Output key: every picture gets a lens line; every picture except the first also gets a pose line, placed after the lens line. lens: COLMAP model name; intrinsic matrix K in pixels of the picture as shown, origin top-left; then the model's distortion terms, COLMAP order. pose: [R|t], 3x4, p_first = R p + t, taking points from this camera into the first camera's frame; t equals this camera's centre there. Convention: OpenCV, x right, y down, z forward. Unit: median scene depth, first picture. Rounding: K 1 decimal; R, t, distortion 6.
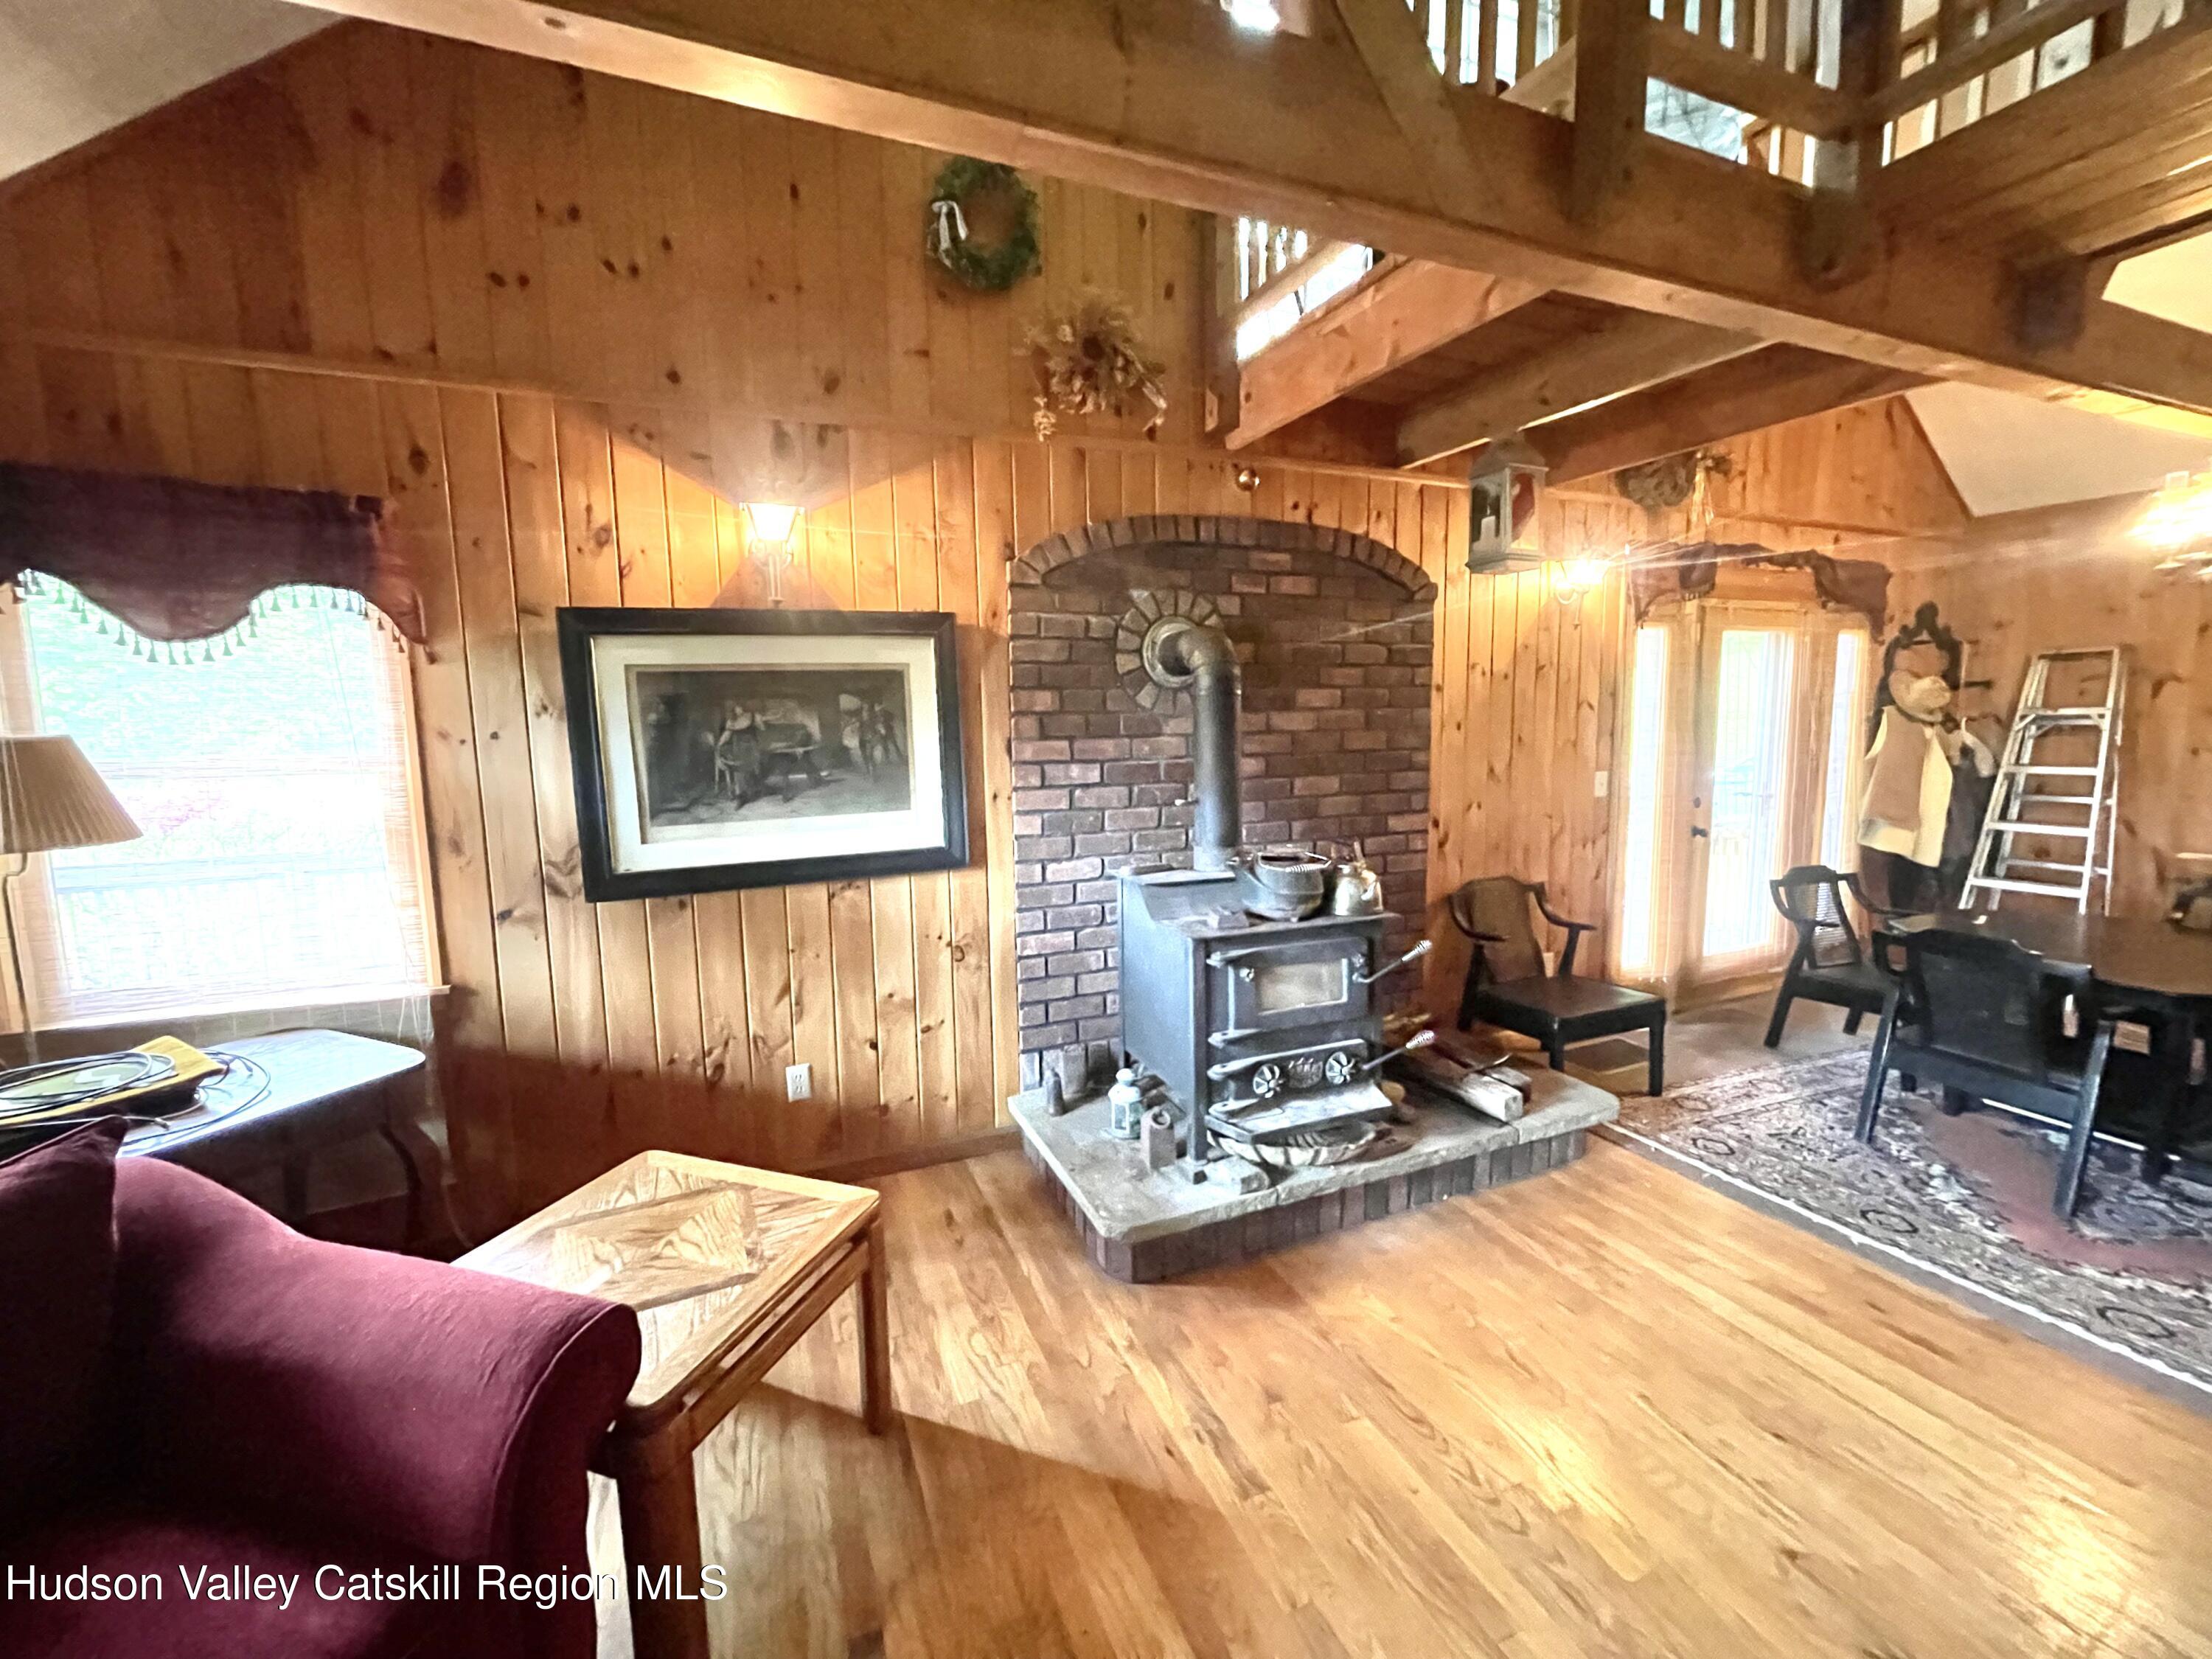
lens RADIAL K [[887.5, 0, 1088.3], [0, 887.5, 824.1], [0, 0, 1]] dist [0.003000, -0.001108]
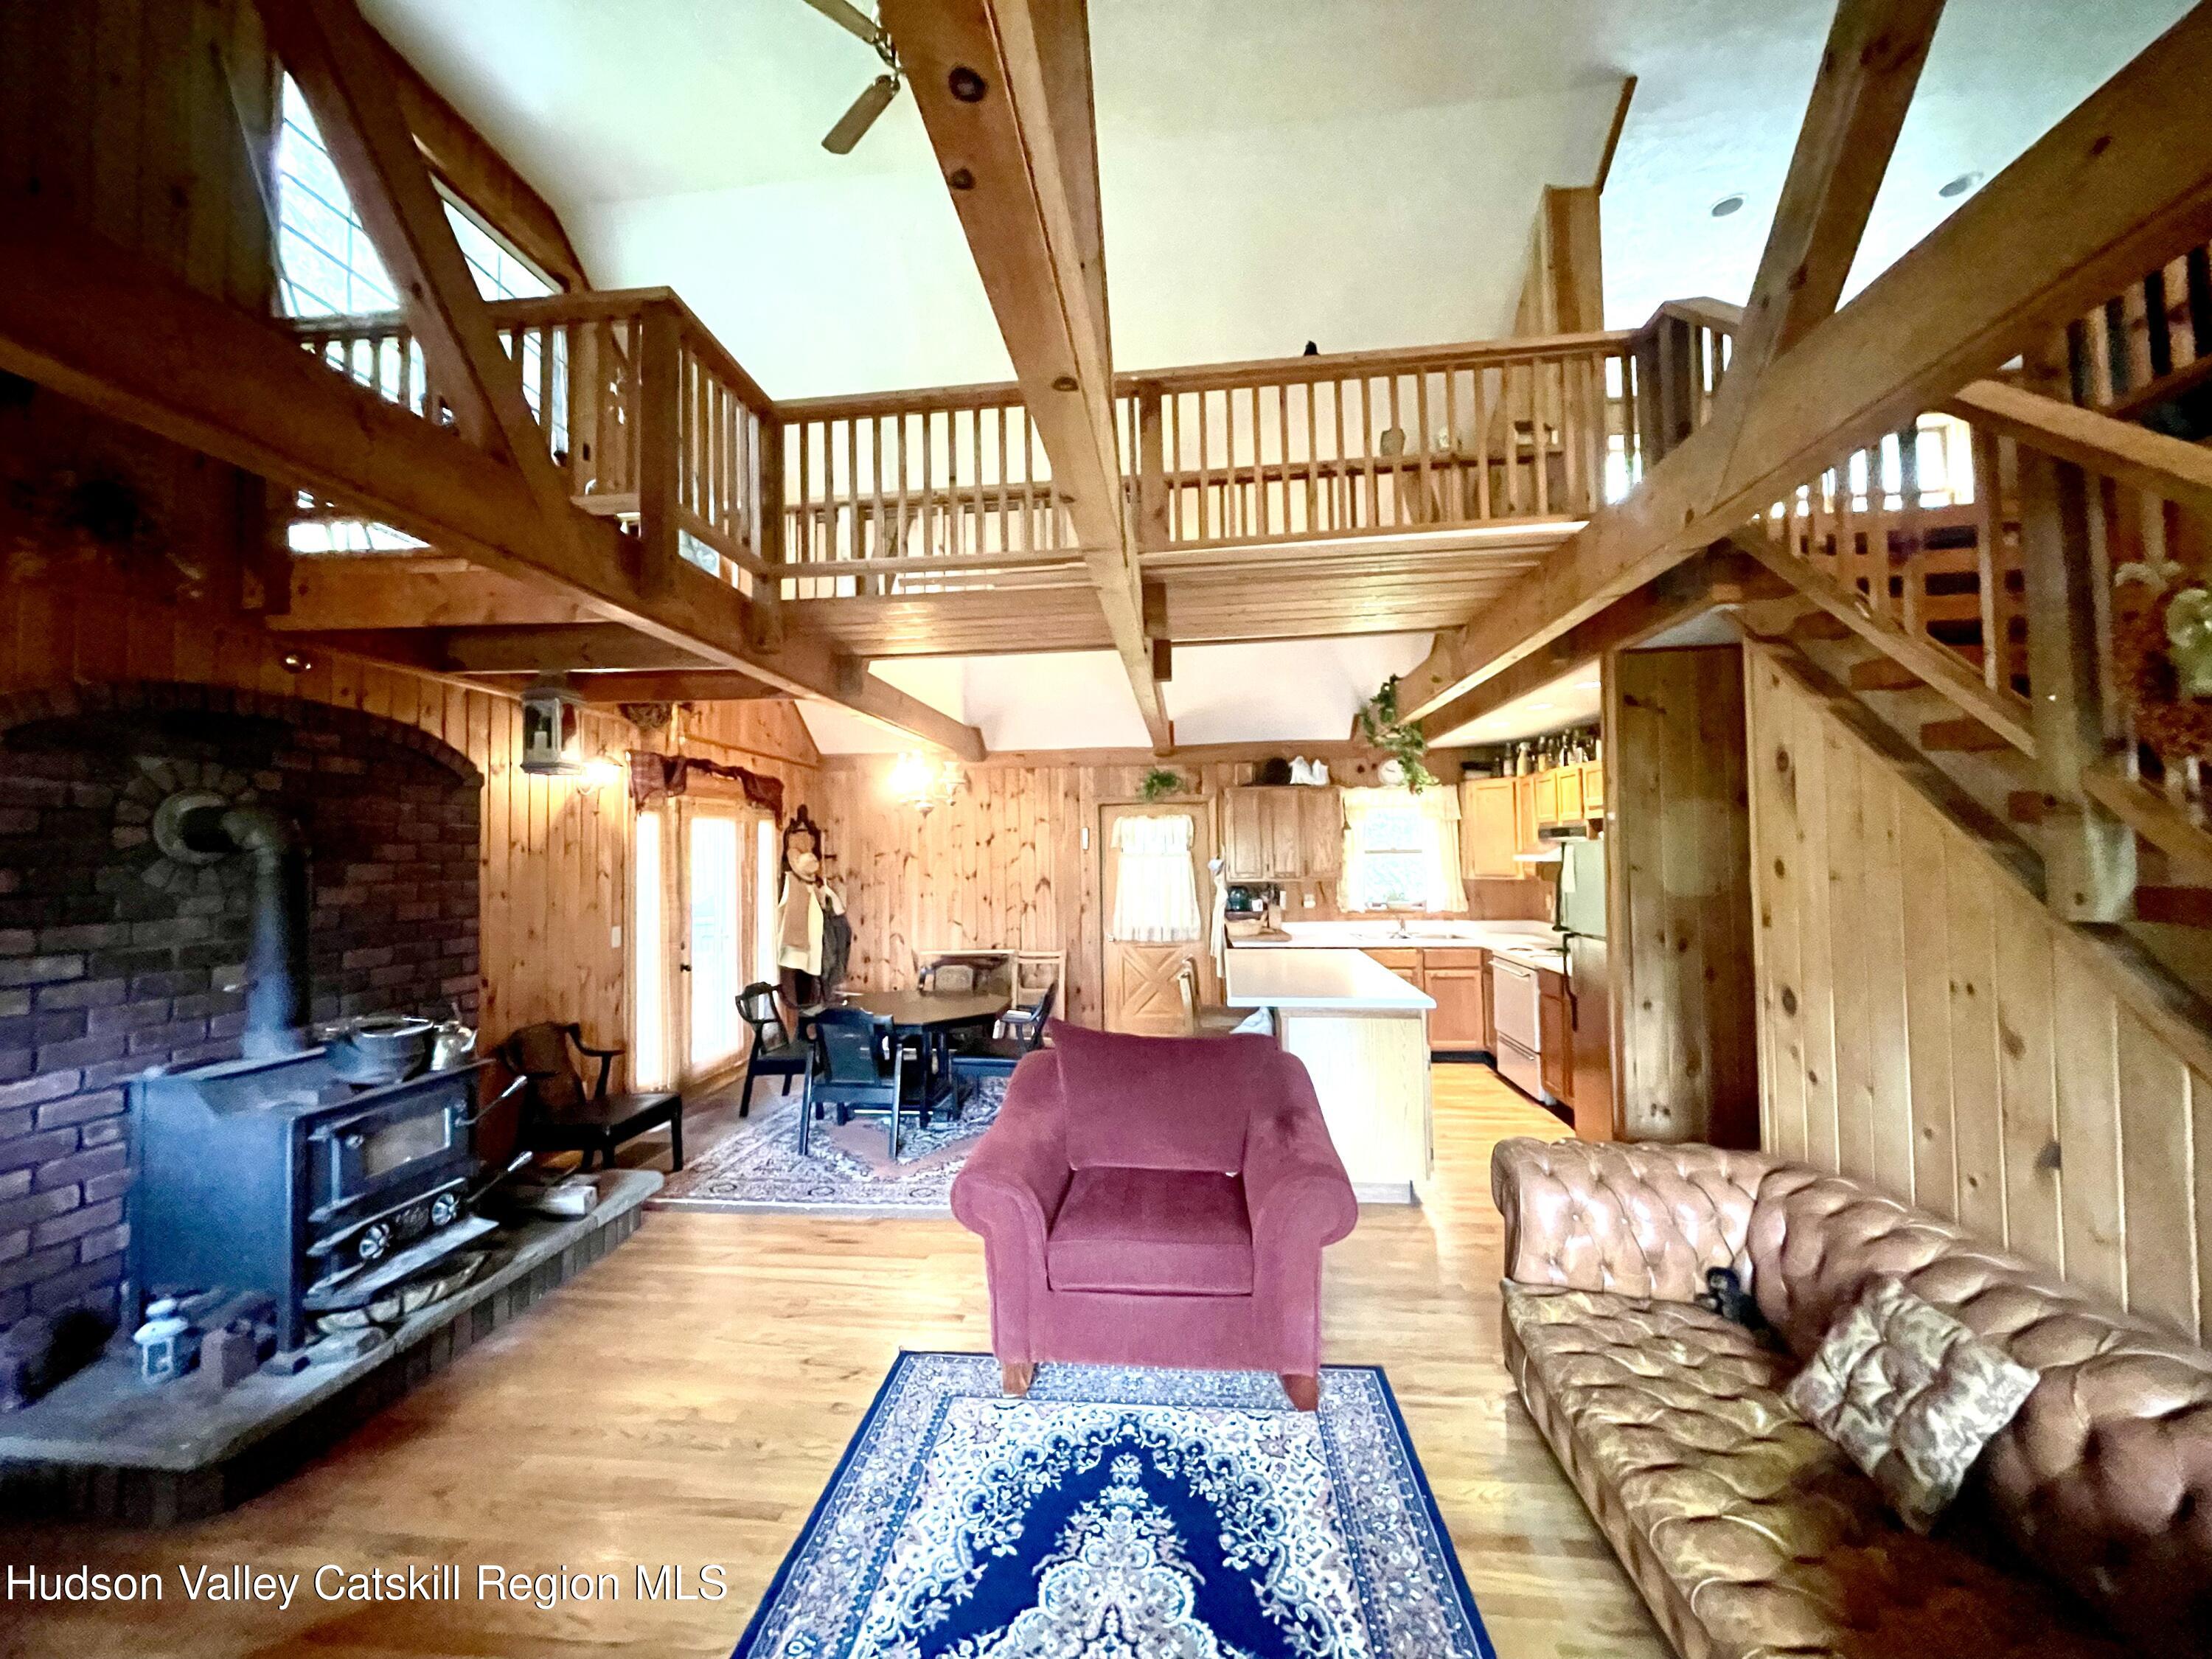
lens RADIAL K [[887.5, 0, 1097.9], [0, 887.5, 823.3], [0, 0, 1]] dist [0.003000, -0.001108]
pose [[0.470484, 0.041870, 0.881414, -0.282210], [0.107914, 0.988646, -0.104567, 0.001128], [-0.875785, 0.144314, 0.460624, -0.254316]]
